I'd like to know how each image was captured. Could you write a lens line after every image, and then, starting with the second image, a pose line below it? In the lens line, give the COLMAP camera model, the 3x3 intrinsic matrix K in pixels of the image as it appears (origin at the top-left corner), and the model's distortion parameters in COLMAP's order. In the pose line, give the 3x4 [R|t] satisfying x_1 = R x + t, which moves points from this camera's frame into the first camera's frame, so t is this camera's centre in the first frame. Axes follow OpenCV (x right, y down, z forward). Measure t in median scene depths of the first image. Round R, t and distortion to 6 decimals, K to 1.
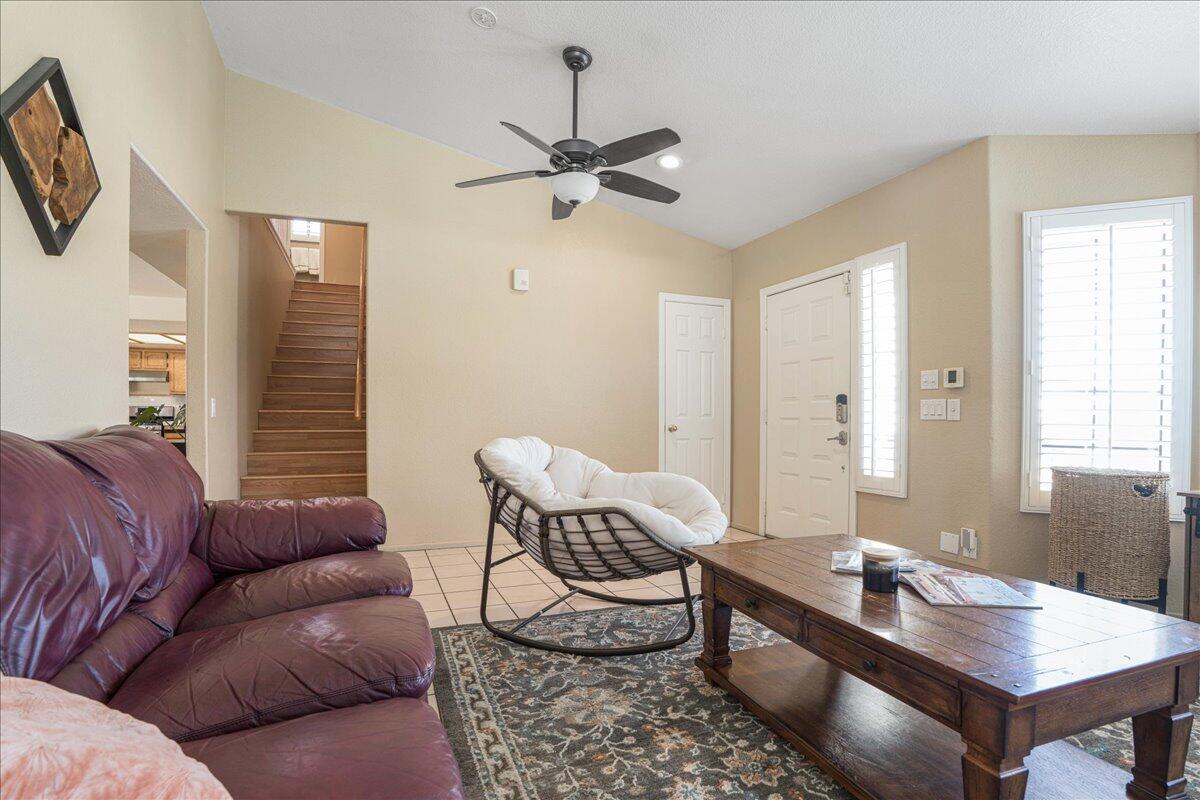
lens RADIAL K [[580.2, 0, 578.4], [0, 580.2, 397.1], [0, 0, 1]] dist [-0.017863, 0.000036]
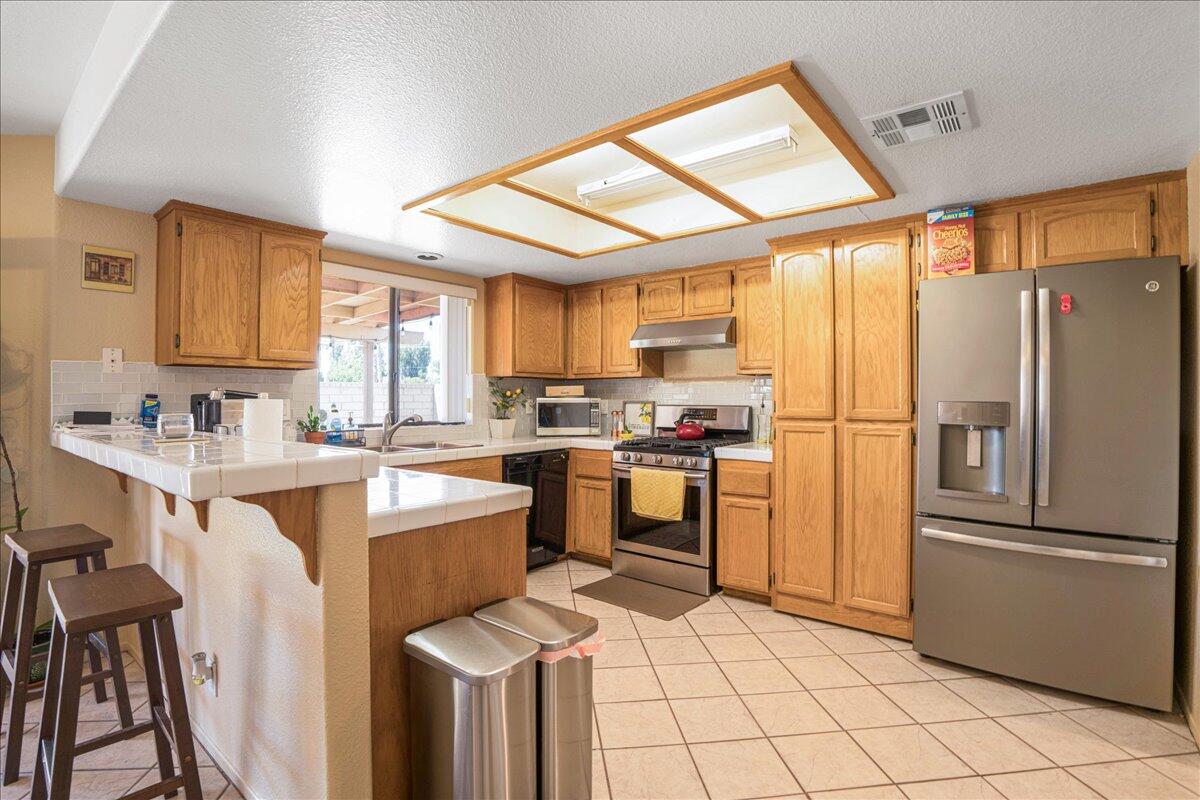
lens RADIAL K [[565.7, 0, 600.0], [0, 565.7, 400.0], [0, 0, 1]] dist [-0.058310, 0.000746]
pose [[0.529912, 0.006960, -0.848024, -0.434723], [0.017945, 0.999650, 0.019417, 0.002640], [0.847862, -0.025507, 0.529602, 0.716746]]
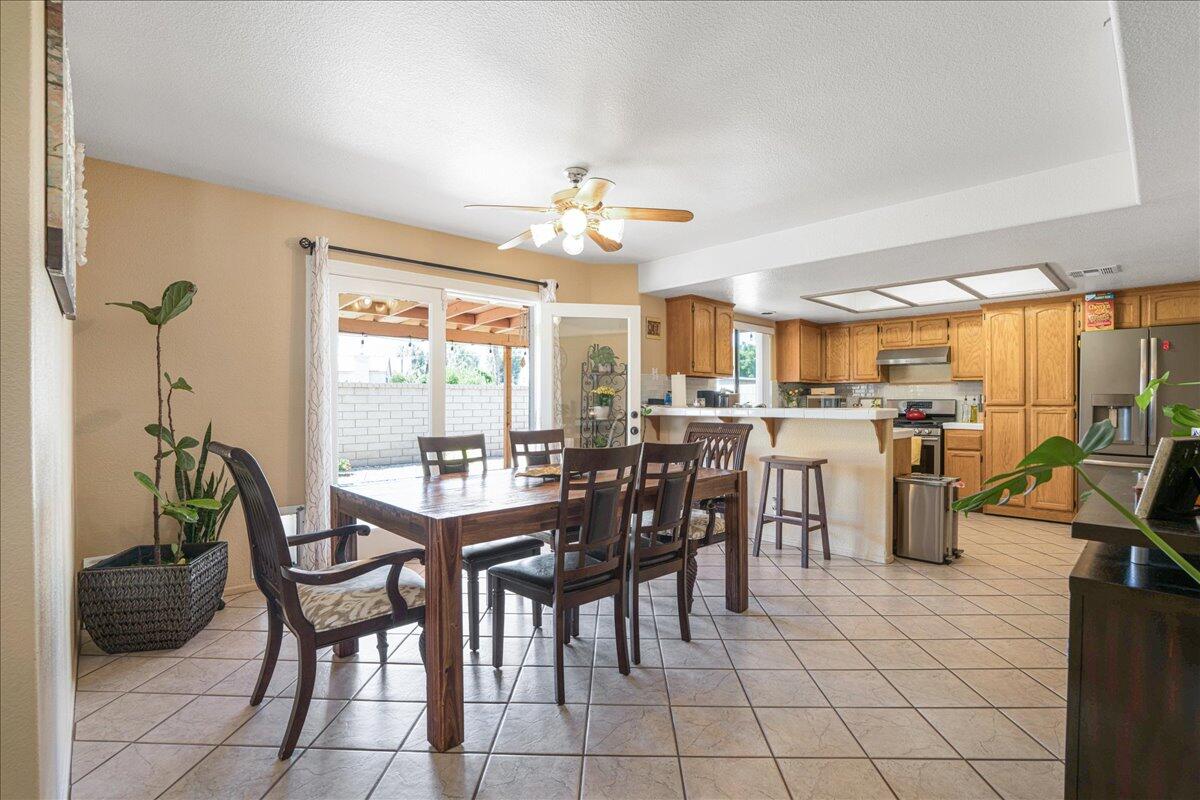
lens RADIAL K [[543.5, 0, 599.3], [0, 543.5, 406.9], [0, 0, 1]] dist [-0.052472, 0.010202]
pose [[0.400552, 0.011351, -0.916204, -0.312625], [0.020381, 0.999565, 0.021294, 0.003407], [0.916047, -0.027202, 0.400147, 0.382219]]
